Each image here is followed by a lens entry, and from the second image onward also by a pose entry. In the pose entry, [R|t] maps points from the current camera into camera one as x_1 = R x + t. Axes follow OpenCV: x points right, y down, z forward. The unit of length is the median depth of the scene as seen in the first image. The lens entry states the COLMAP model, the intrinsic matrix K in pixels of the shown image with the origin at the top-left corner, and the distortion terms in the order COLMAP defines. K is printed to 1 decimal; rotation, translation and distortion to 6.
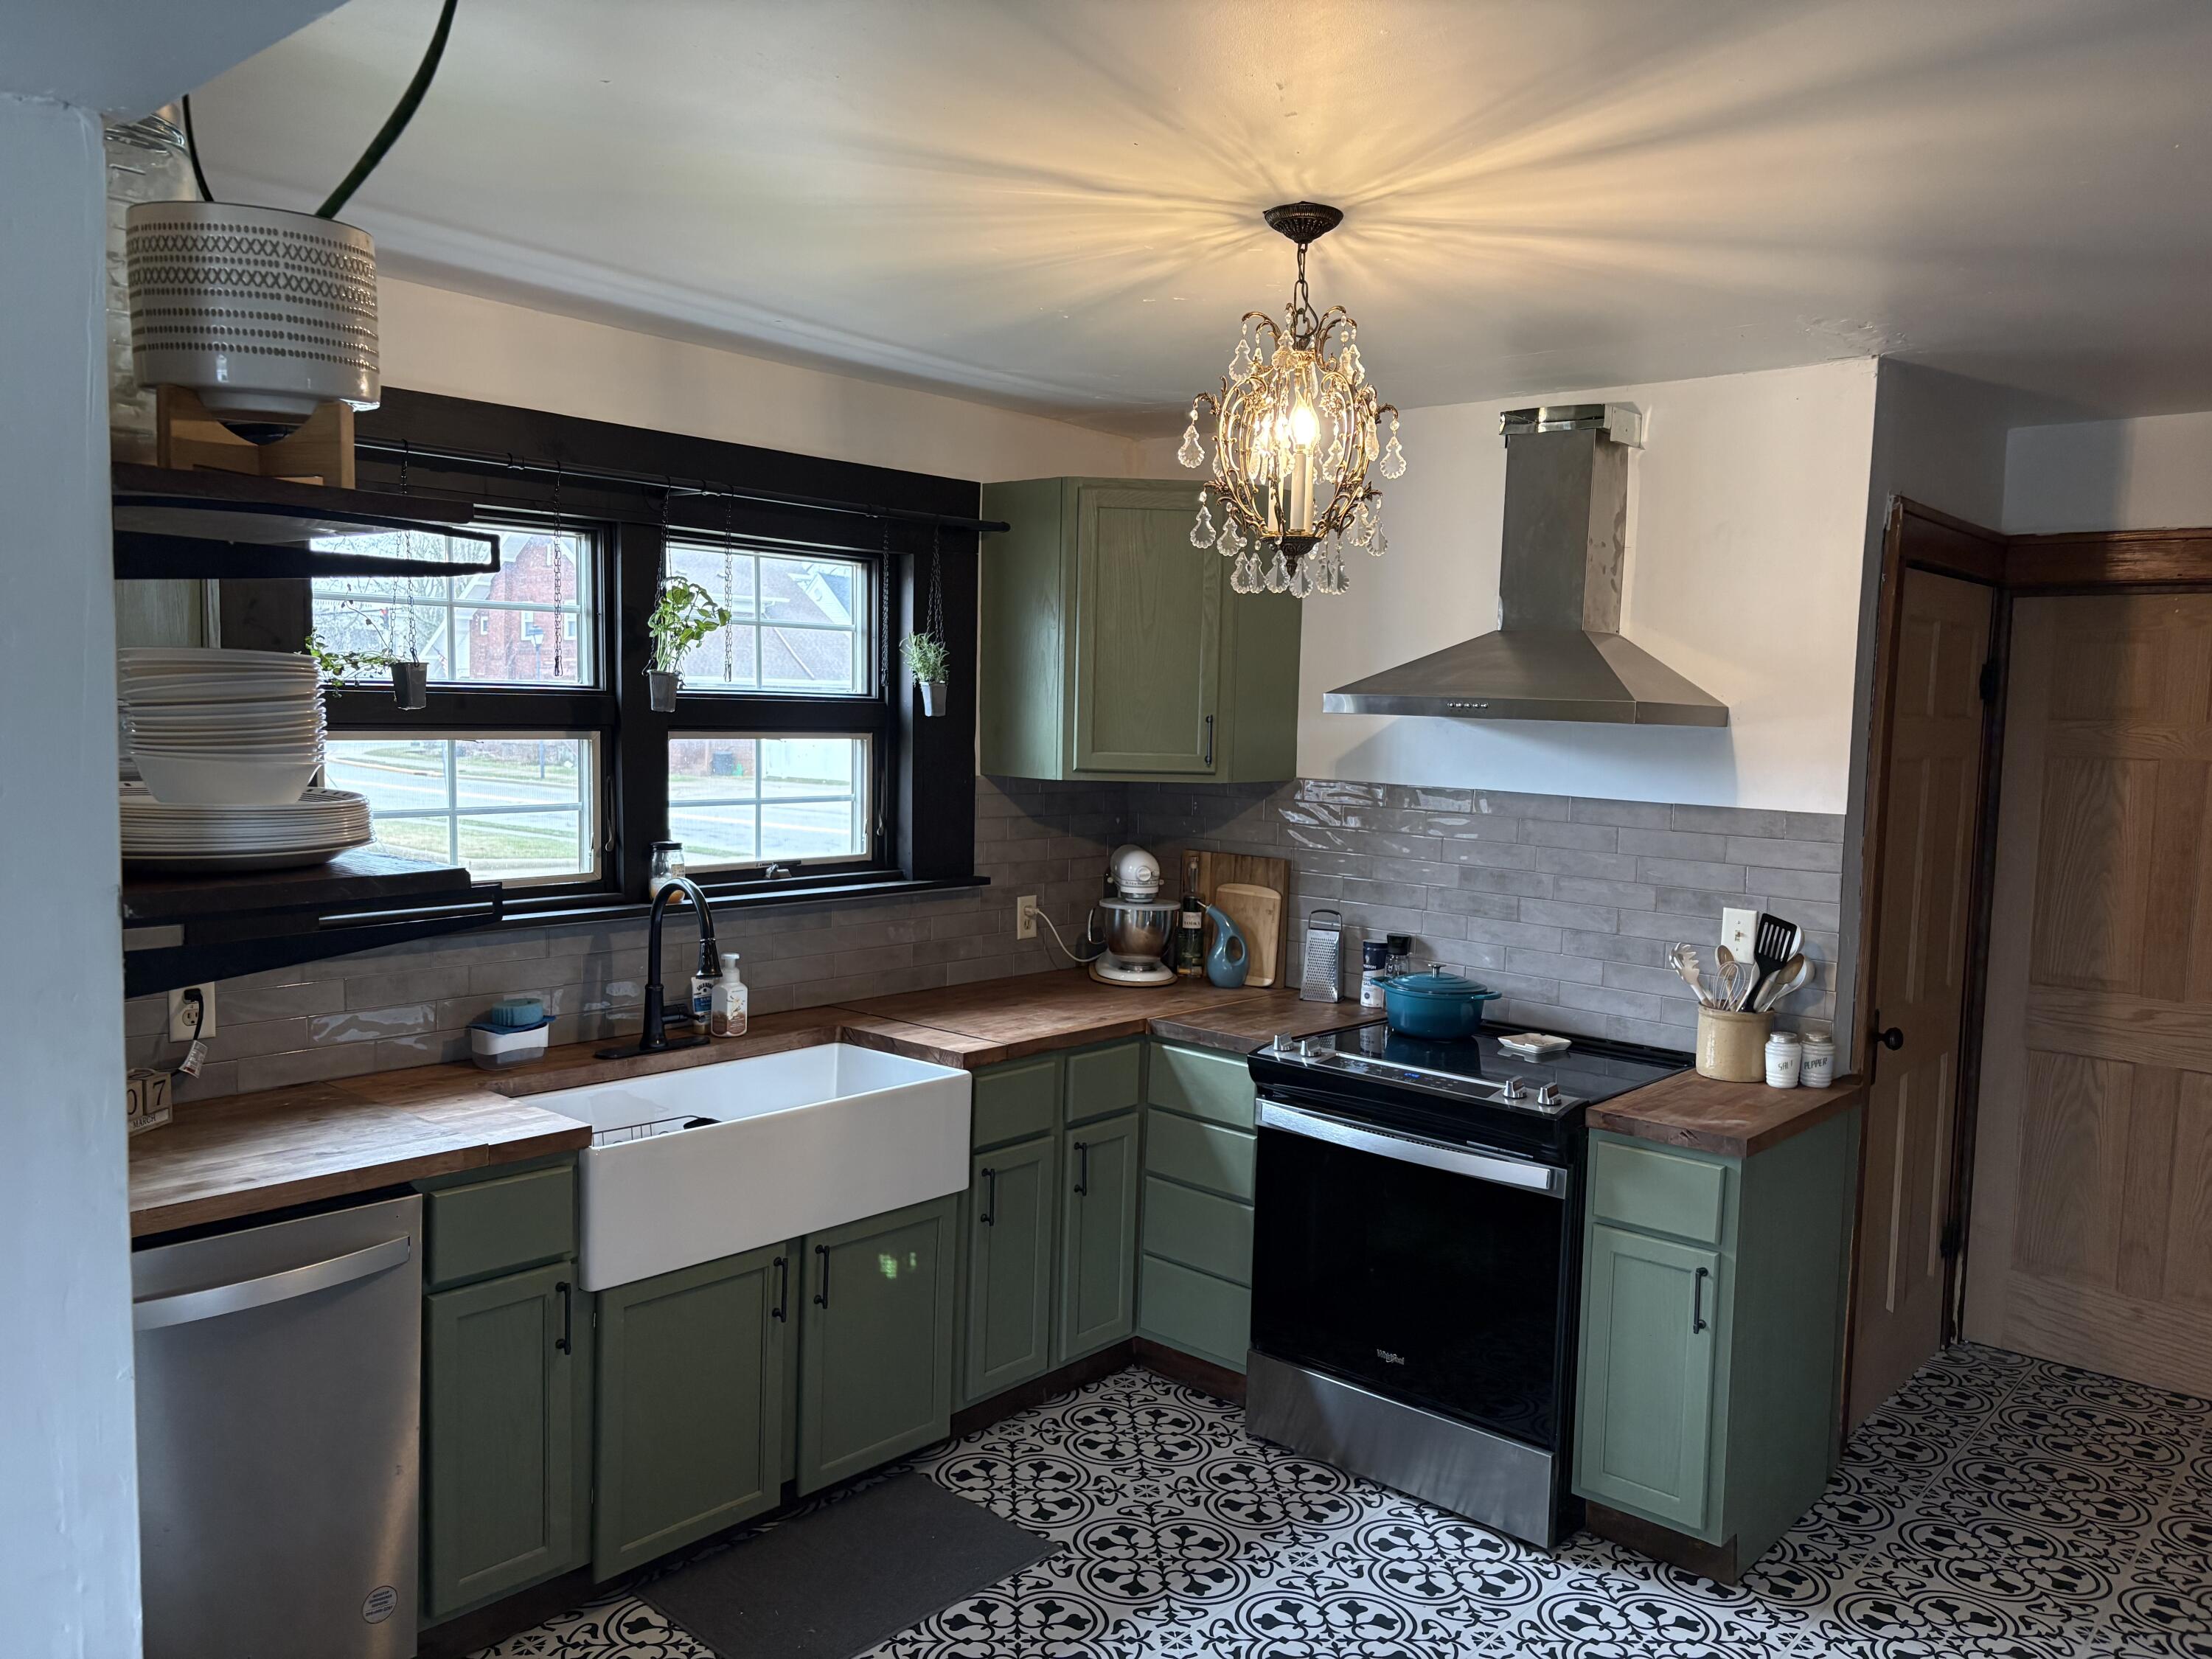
lens RADIAL K [[1675.0, 0, 1101.4], [0, 1675.0, 822.0], [0, 0, 1]] dist [0.034691, -0.062879]
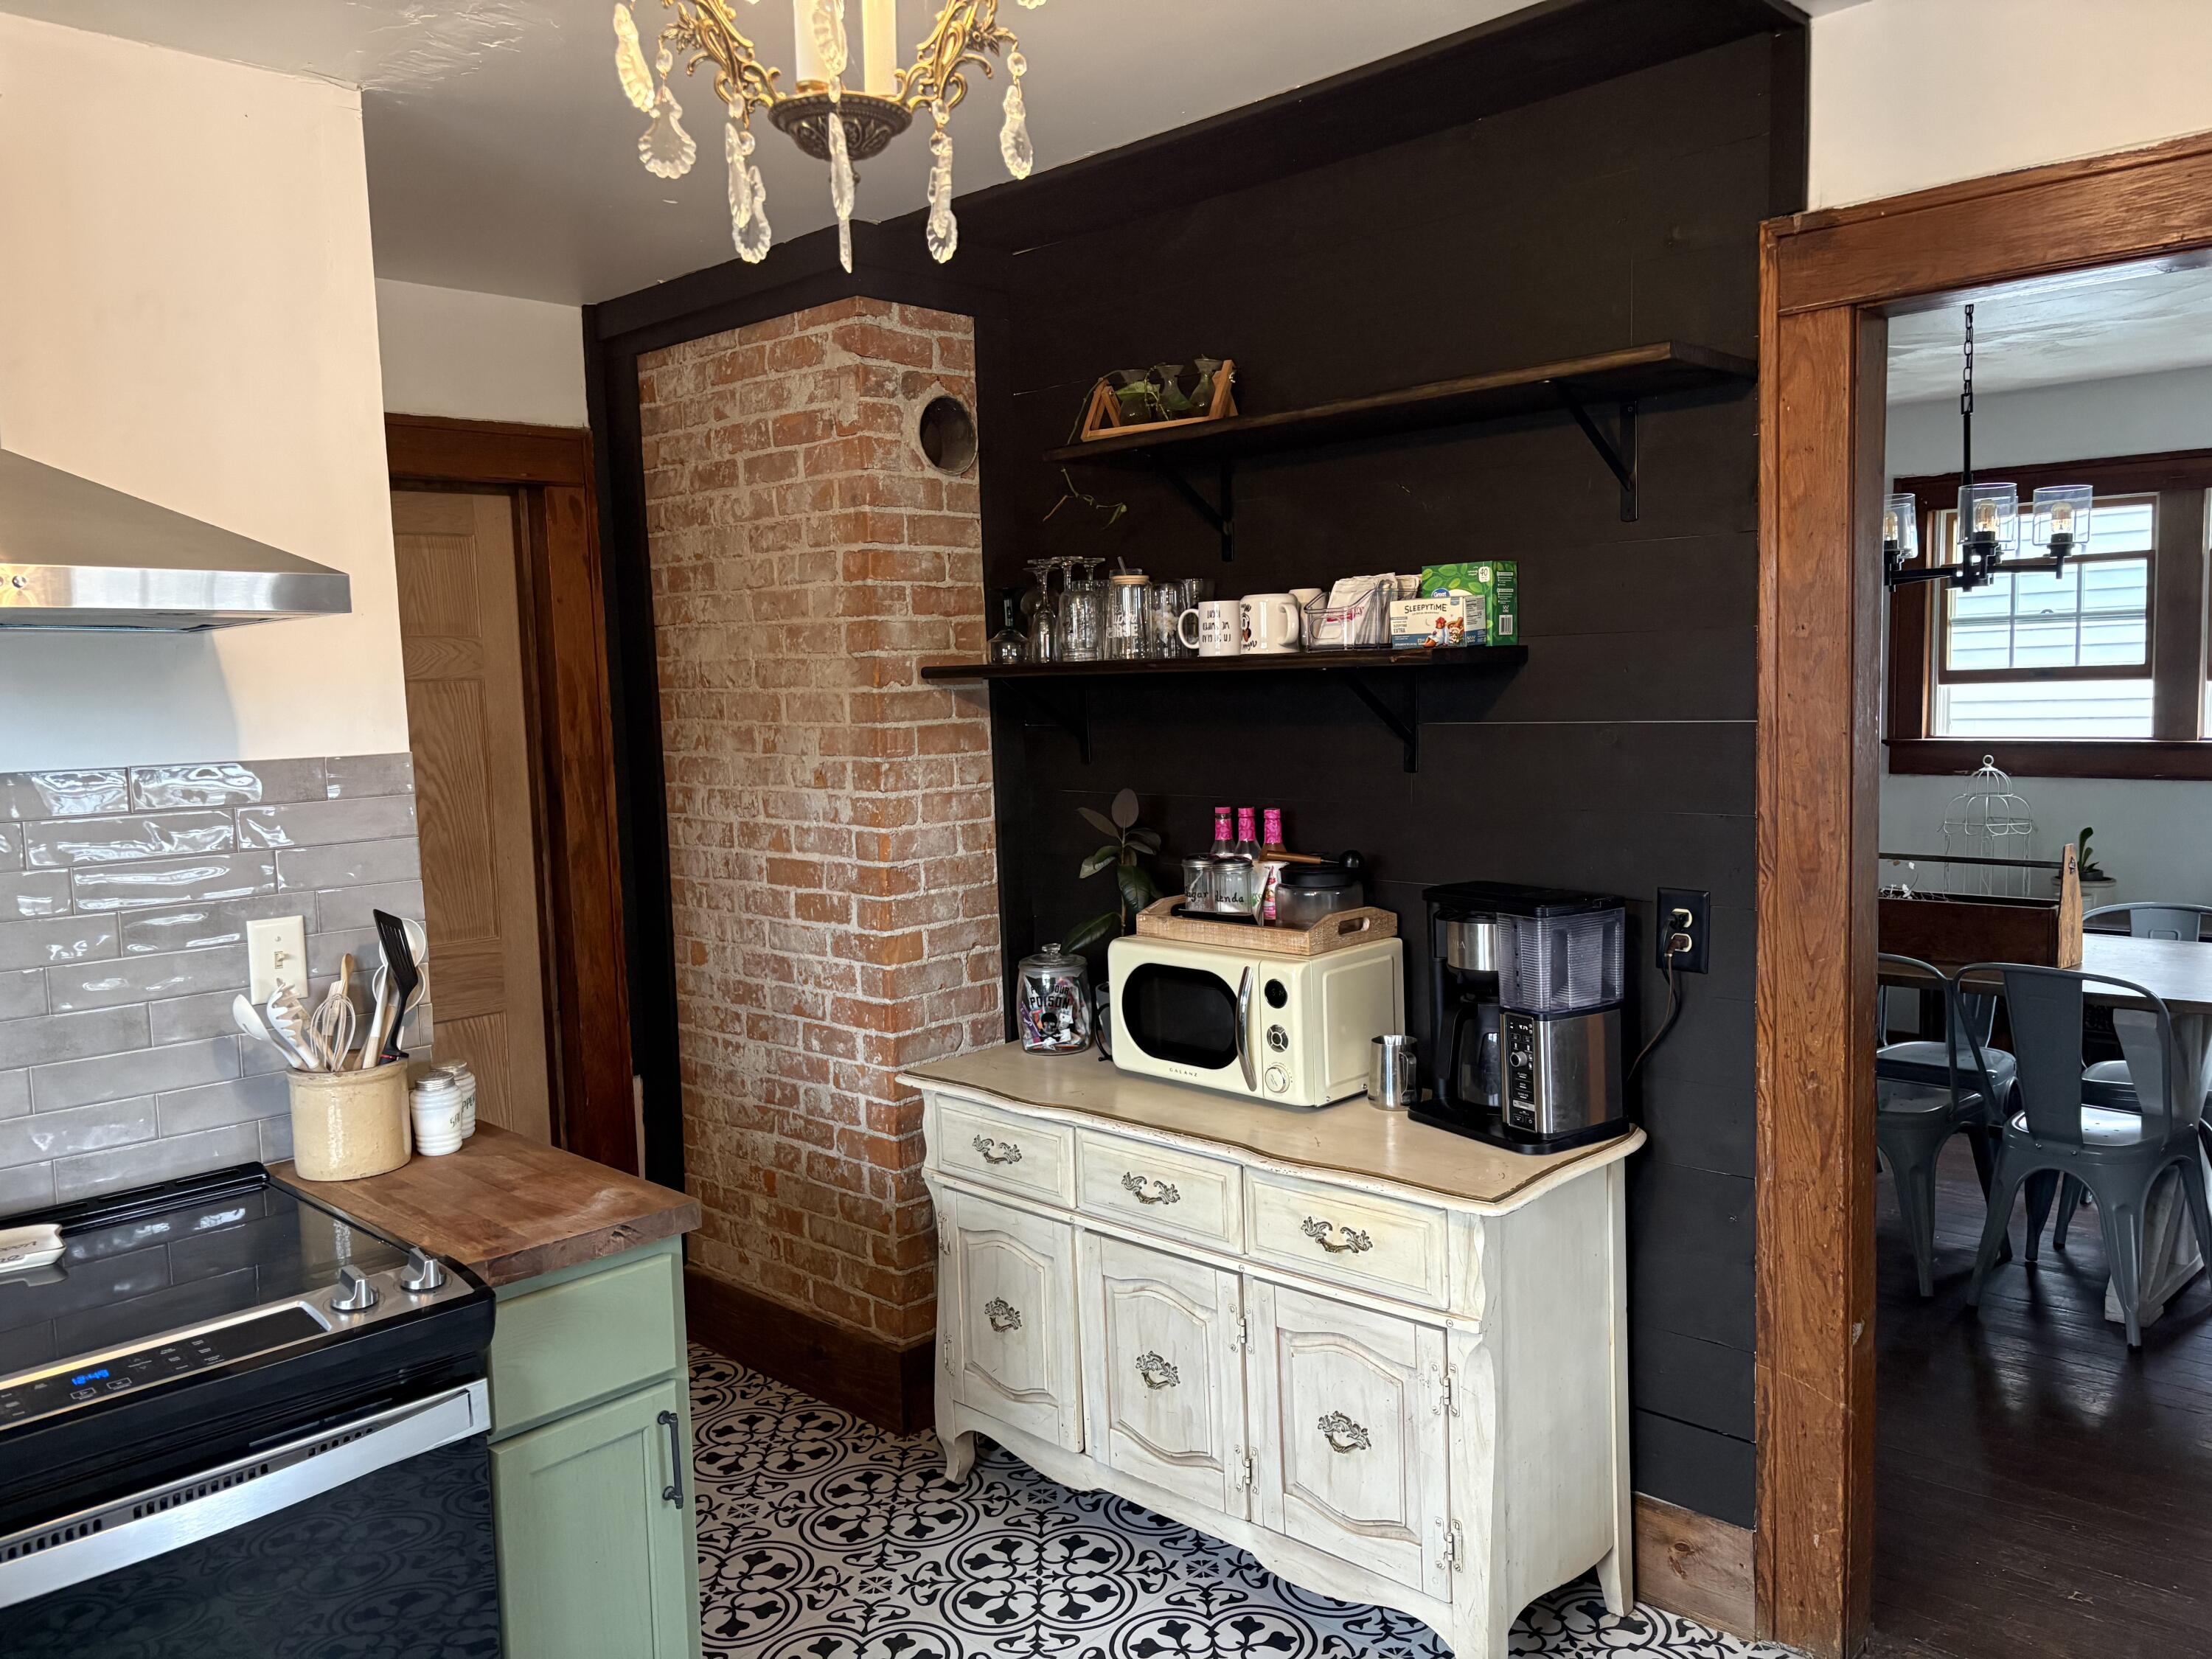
lens RADIAL K [[1675.0, 0, 1111.4], [0, 1675.0, 838.4], [0, 0, 1]] dist [0.034691, -0.062879]
pose [[0.014654, -0.123420, 0.992246, -0.244288], [0.106566, 0.986894, 0.121180, -0.021993], [-0.994198, 0.103964, 0.027614, 0.662322]]
